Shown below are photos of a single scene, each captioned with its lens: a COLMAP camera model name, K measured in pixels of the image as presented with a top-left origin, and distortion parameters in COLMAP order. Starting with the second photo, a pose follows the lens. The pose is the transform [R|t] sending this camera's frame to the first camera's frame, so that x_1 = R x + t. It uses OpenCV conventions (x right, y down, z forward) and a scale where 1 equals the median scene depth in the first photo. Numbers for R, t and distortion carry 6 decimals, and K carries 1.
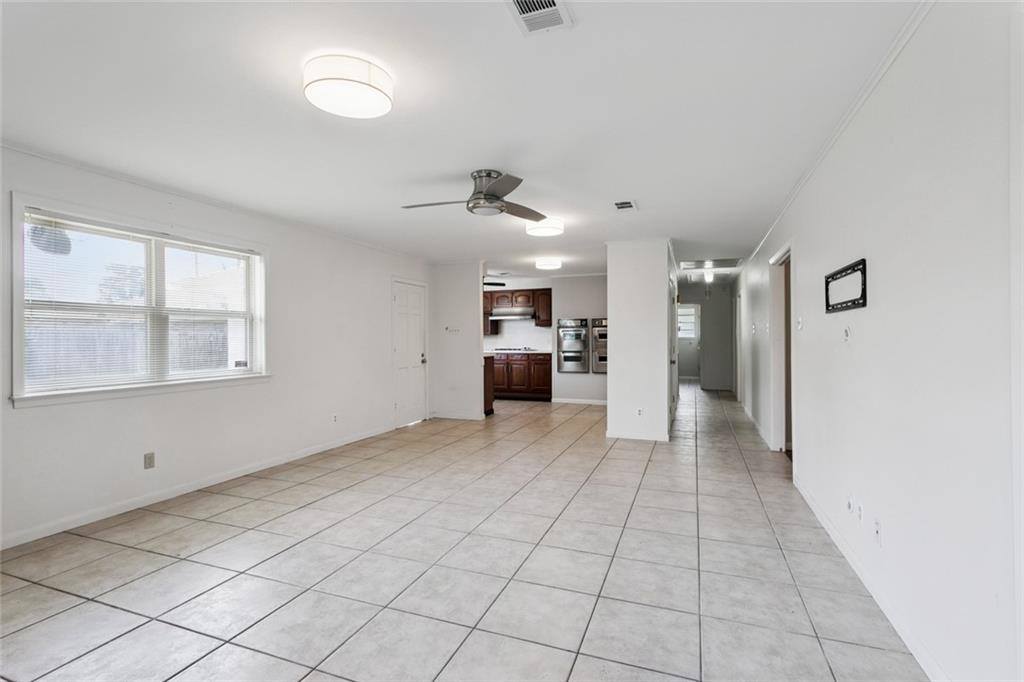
lens RADIAL K [[489.8, 0, 512.0], [0, 489.8, 341.0], [0, 0, 1]] dist [-0.000022, -0.000022]
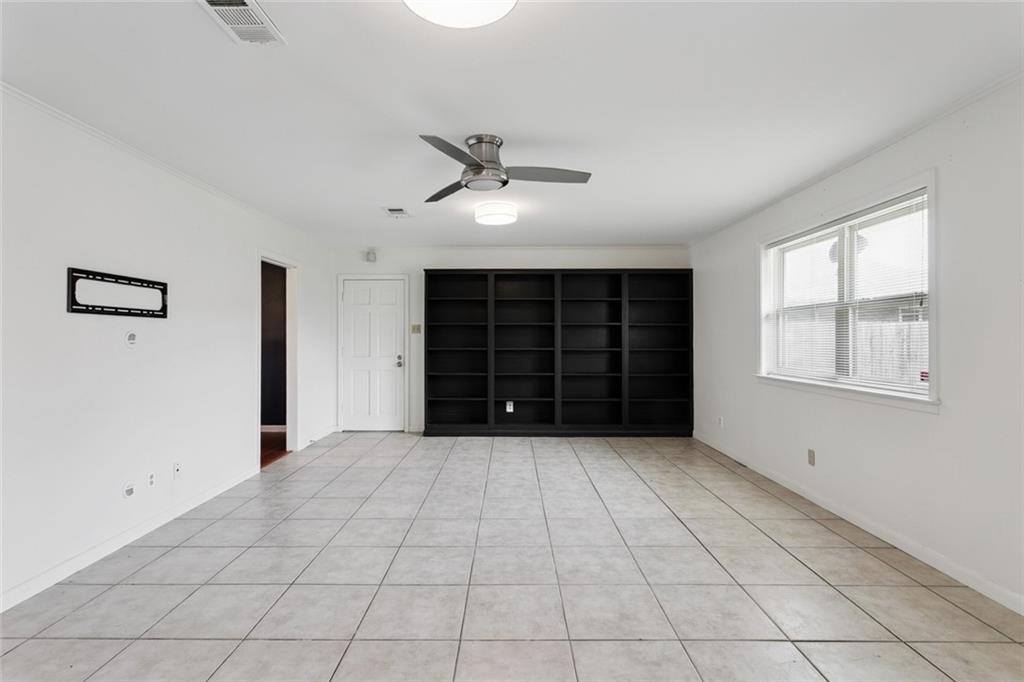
lens RADIAL K [[501.1, 0, 494.7], [0, 501.1, 336.2], [0, 0, 1]] dist [-0.006336, -0.000549]
pose [[-0.948858, 0.008144, -0.315598, 0.211304], [0.008536, 0.999964, 0.000140, -0.009077], [0.315588, -0.002561, -0.948893, 1.910901]]
